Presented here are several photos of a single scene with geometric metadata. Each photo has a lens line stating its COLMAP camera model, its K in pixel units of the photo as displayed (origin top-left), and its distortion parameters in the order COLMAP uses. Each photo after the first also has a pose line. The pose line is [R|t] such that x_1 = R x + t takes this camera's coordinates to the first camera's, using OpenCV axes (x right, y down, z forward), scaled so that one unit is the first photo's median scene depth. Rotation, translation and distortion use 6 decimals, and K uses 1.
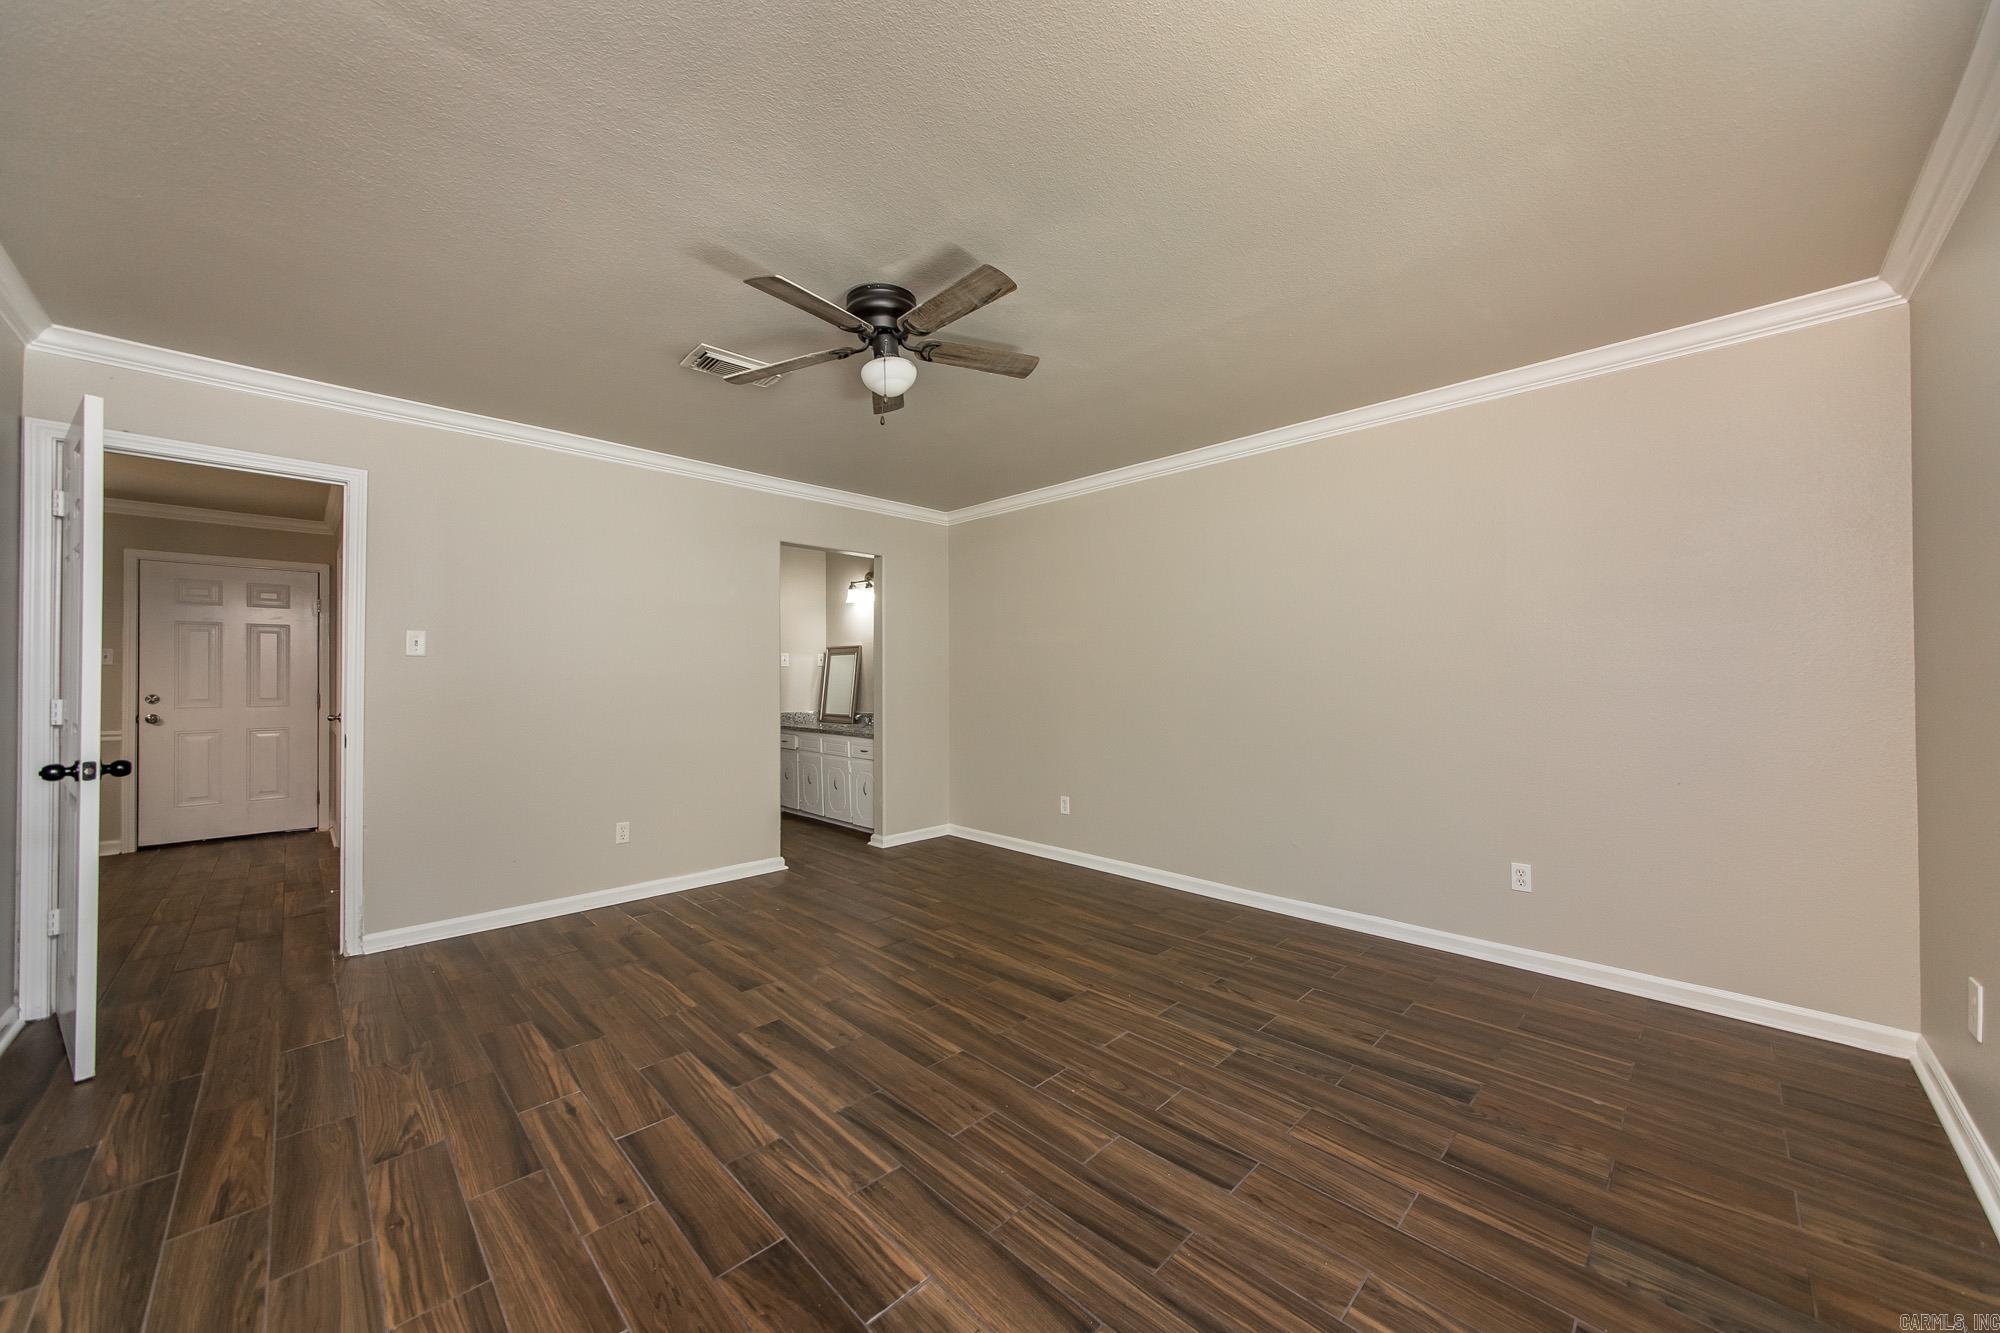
lens RADIAL K [[716.4, 0, 995.2], [0, 716.4, 663.9], [0, 0, 1]] dist [0.000455, -0.000040]
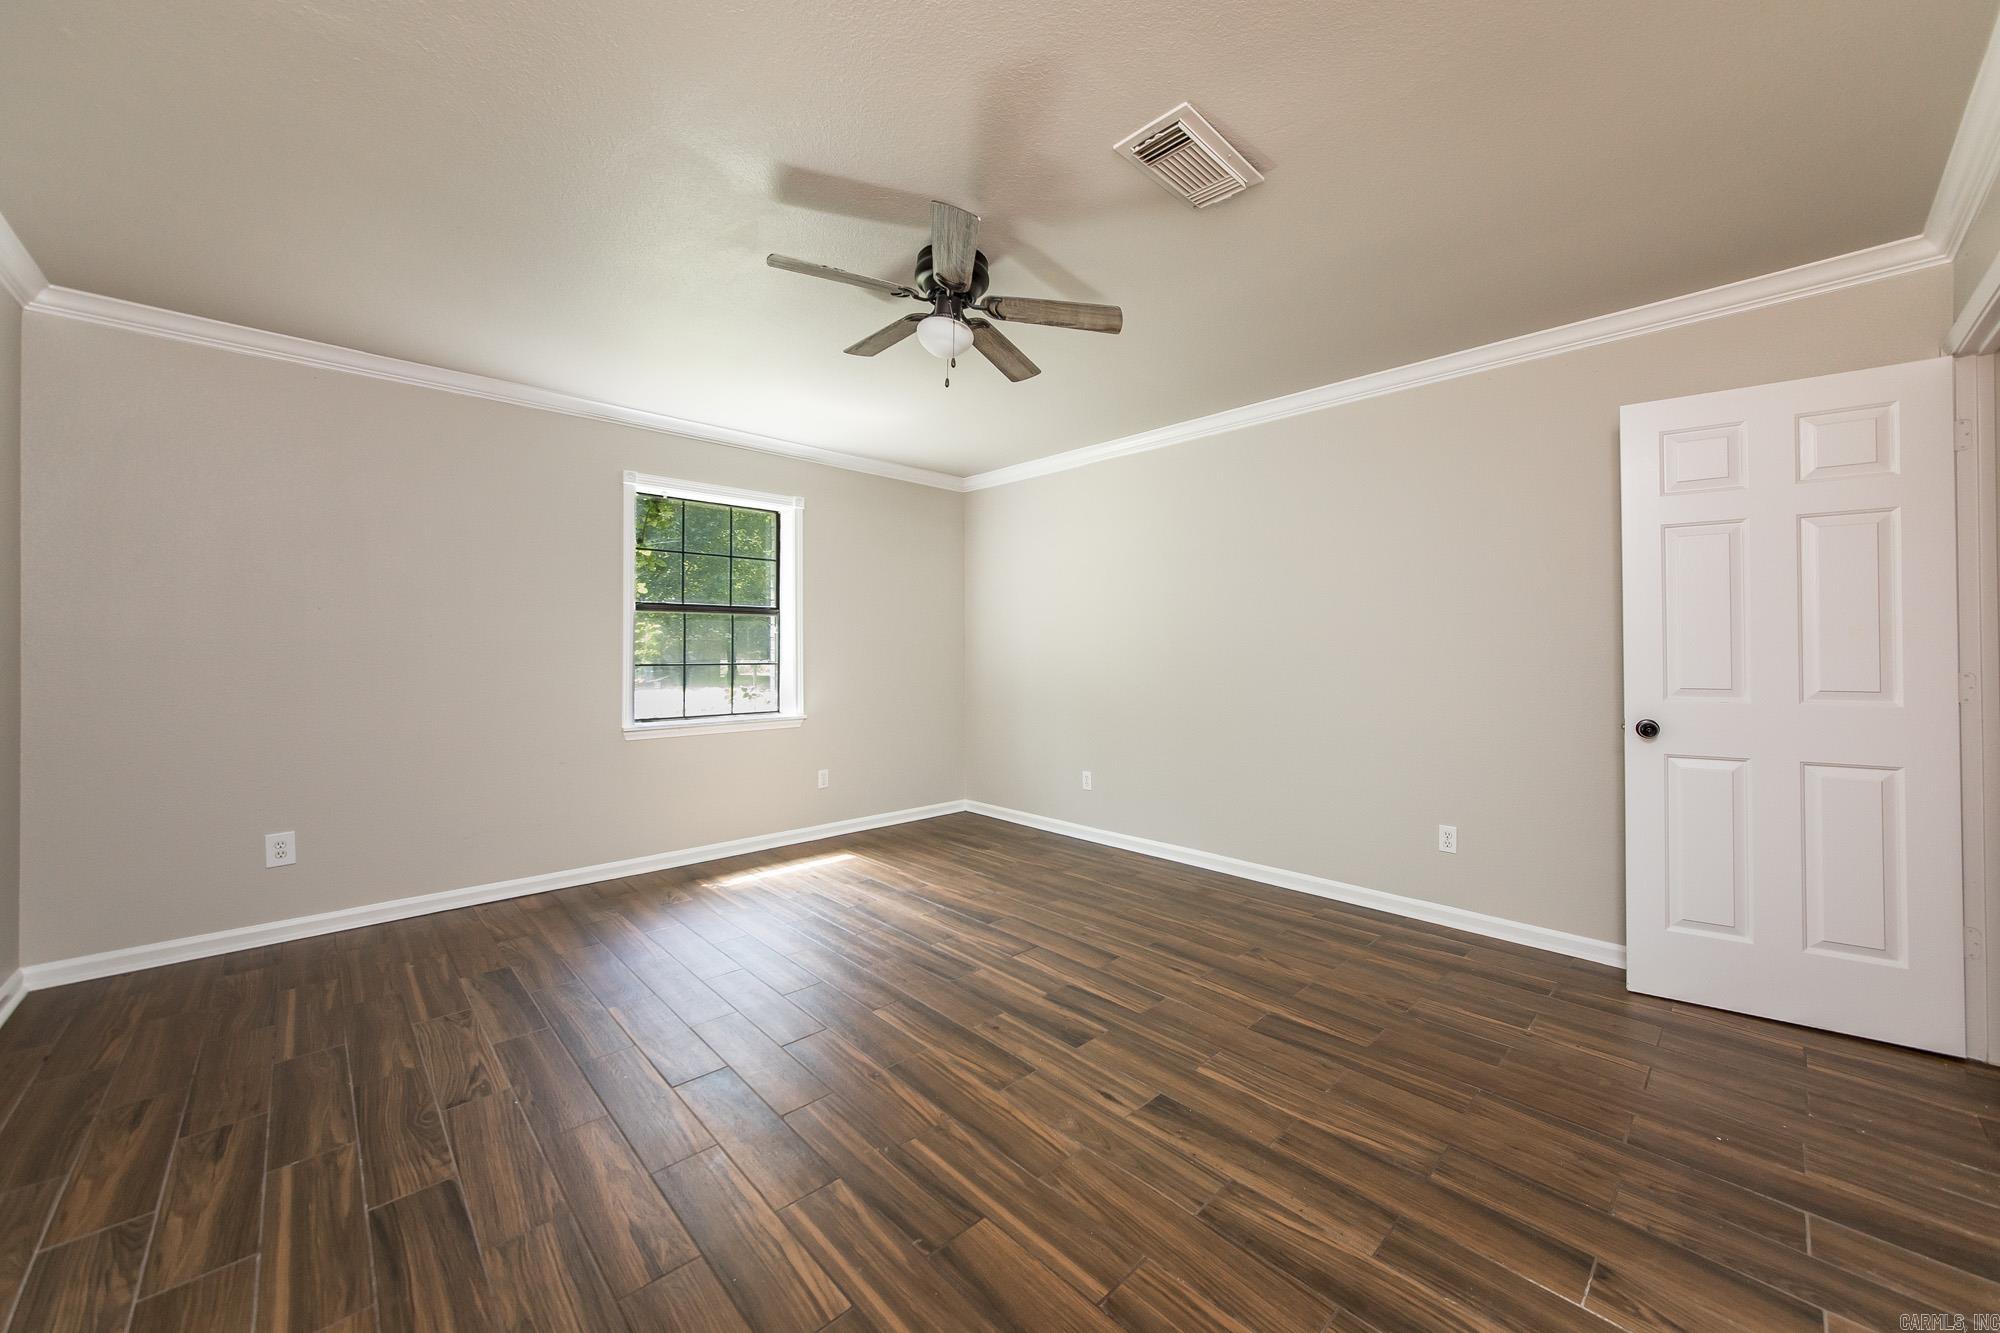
lens RADIAL K [[740.2, 0, 1003.3], [0, 740.2, 668.2], [0, 0, 1]] dist [-0.008722, -0.000097]
pose [[-0.999774, 0.002023, 0.021172, -0.232112], [0.002192, 0.999966, 0.007982, 0.037154], [-0.021155, 0.008027, -0.999744, 1.861570]]
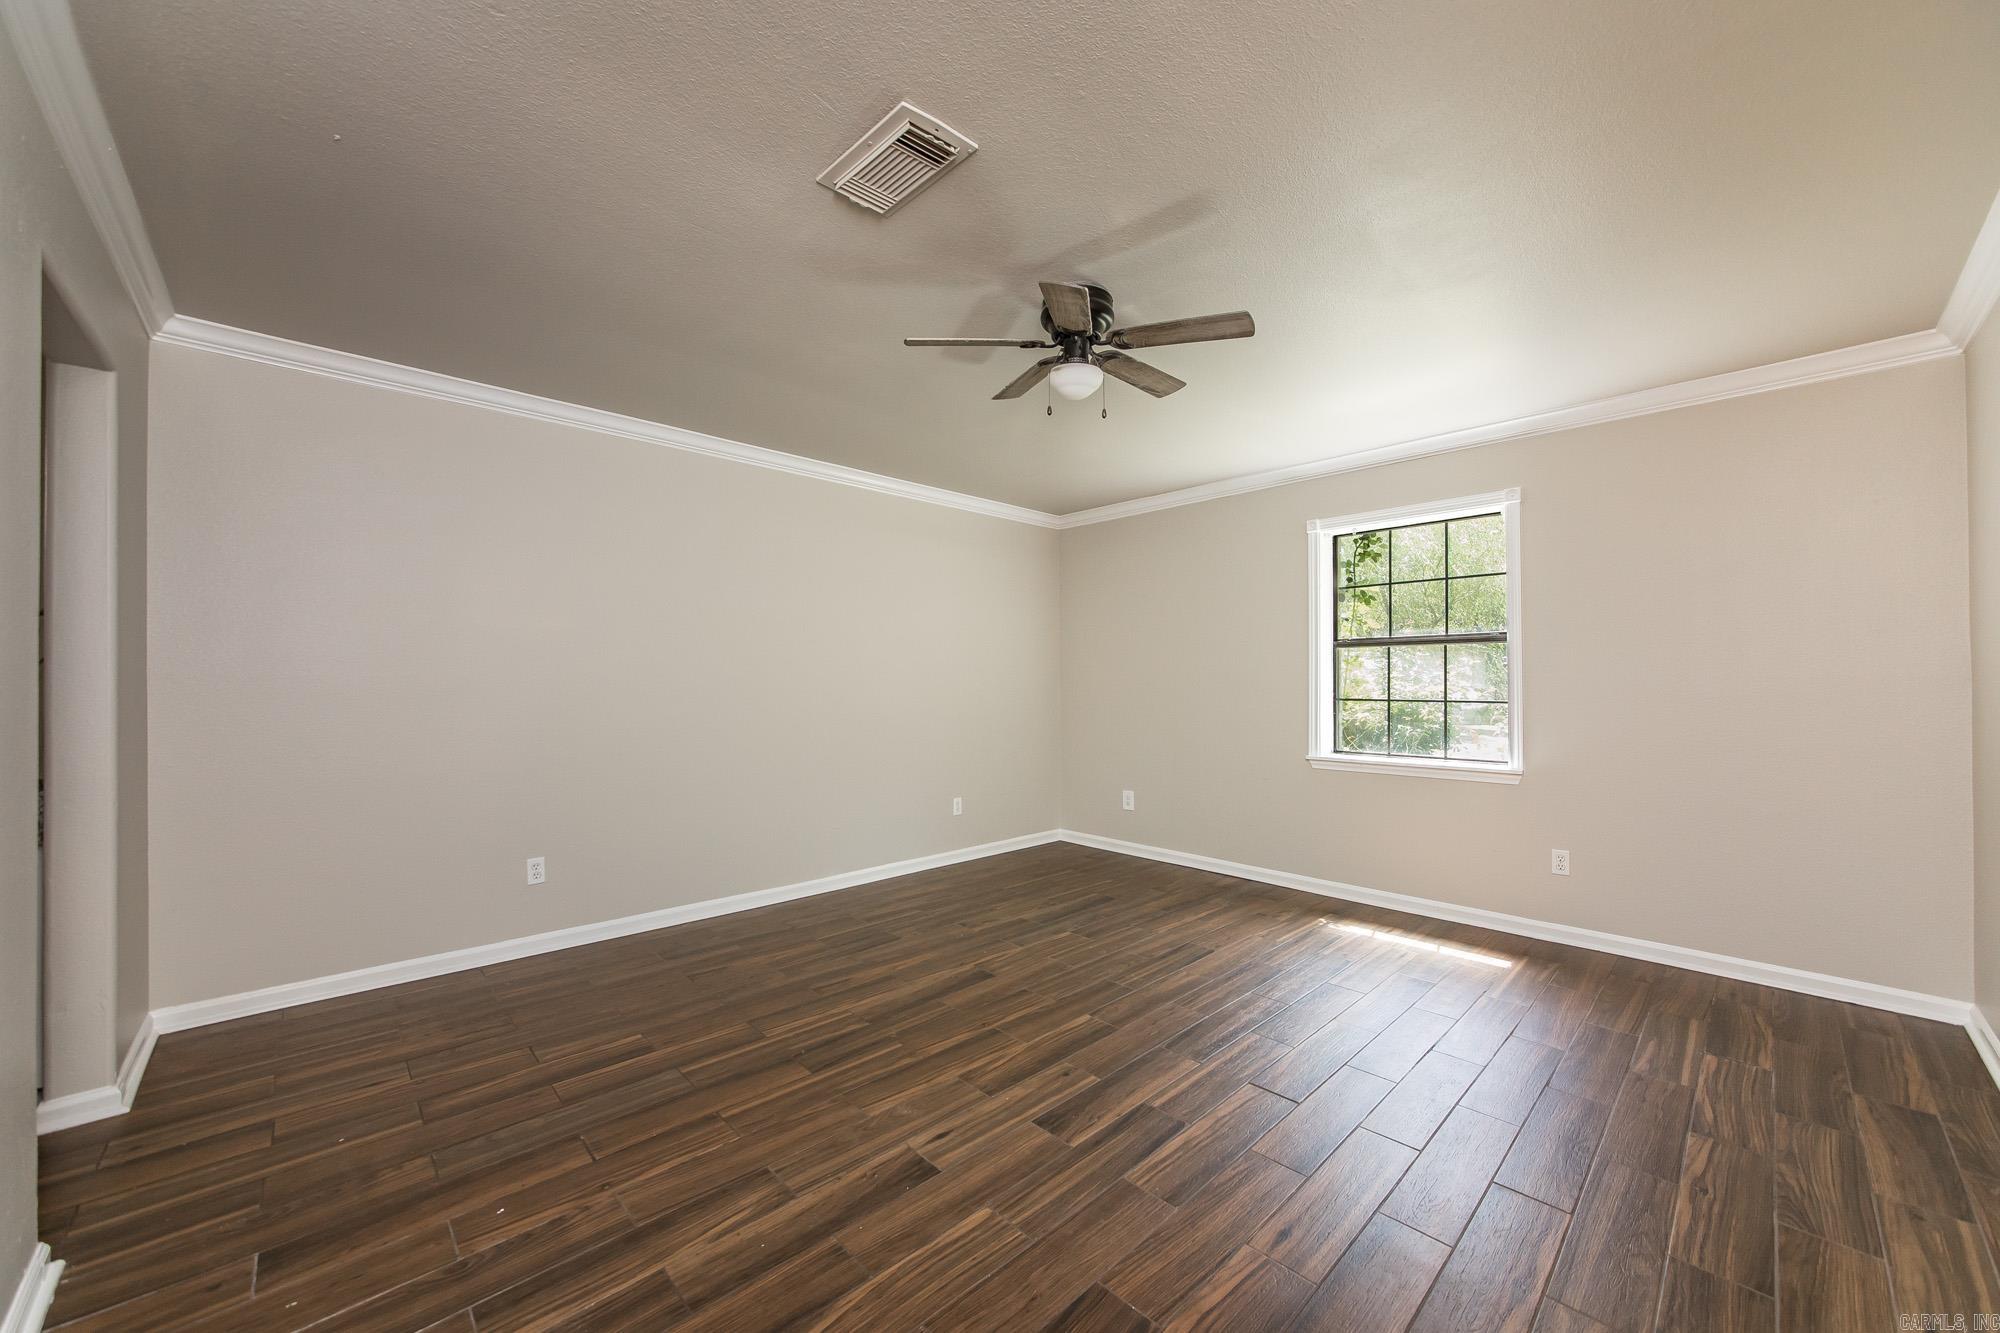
lens RADIAL K [[740.2, 0, 1003.3], [0, 740.2, 668.2], [0, 0, 1]] dist [-0.008722, -0.000097]
pose [[0.018816, 0.023275, 0.999552, -1.099275], [-0.018253, 0.999570, -0.022932, 0.026203], [-0.999656, -0.017814, 0.019233, 1.015484]]
